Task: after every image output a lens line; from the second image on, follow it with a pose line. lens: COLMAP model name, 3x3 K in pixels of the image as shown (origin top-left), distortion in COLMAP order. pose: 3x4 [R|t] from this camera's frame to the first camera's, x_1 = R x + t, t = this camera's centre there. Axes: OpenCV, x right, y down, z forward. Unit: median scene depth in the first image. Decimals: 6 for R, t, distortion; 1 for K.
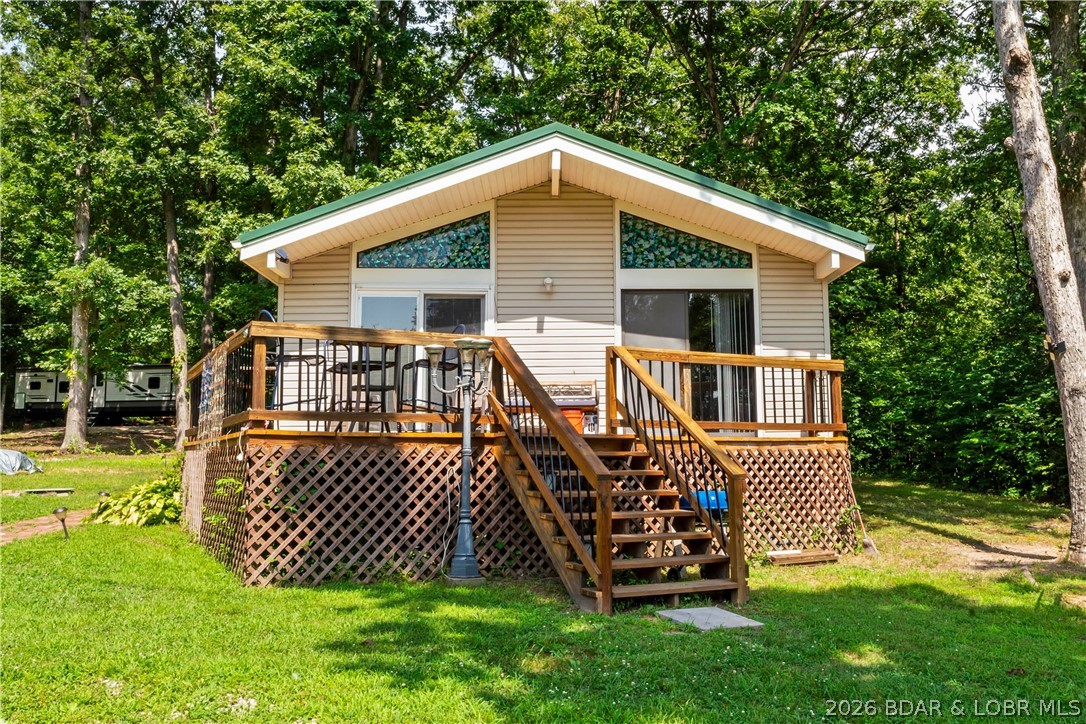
lens RADIAL K [[911.9, 0, 542.6], [0, 911.9, 359.9], [0, 0, 1]] dist [0.013182, 0.001330]
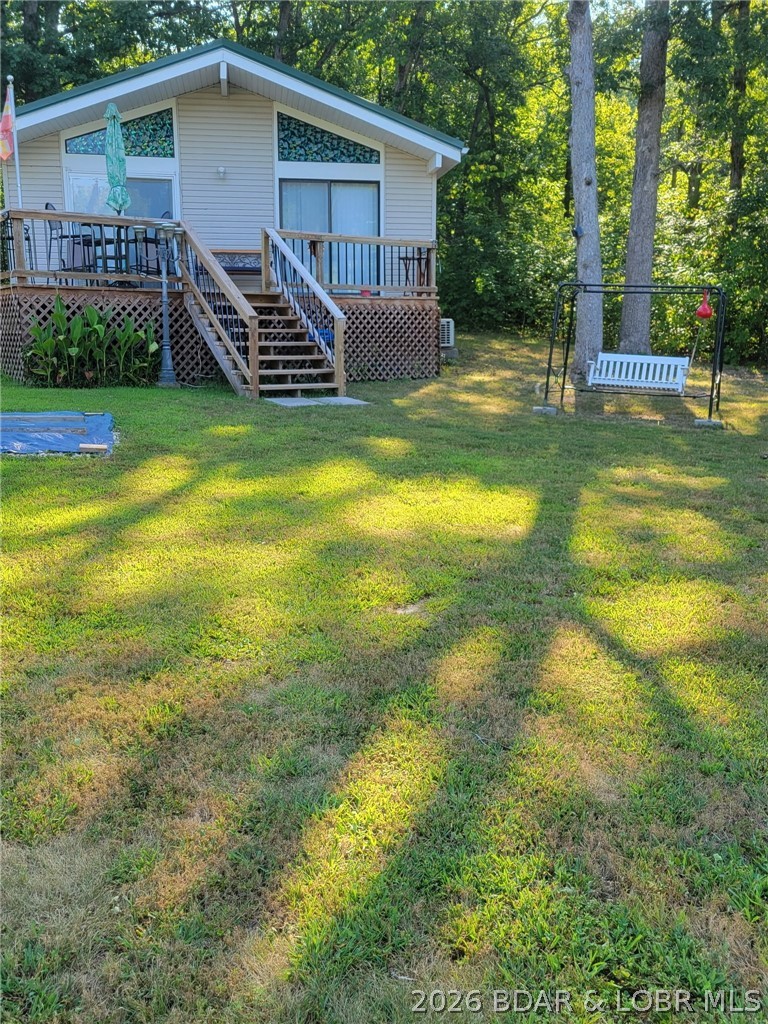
lens RADIAL K [[926.3, 0, 382.2], [0, 926.3, 509.8], [0, 0, 1]] dist [0.039341, -0.006225]
pose [[0.988747, -0.023210, 0.147788, 0.024932], [-0.022187, 0.954216, 0.298295, -0.025850], [-0.147945, -0.298217, 0.942963, -0.415906]]
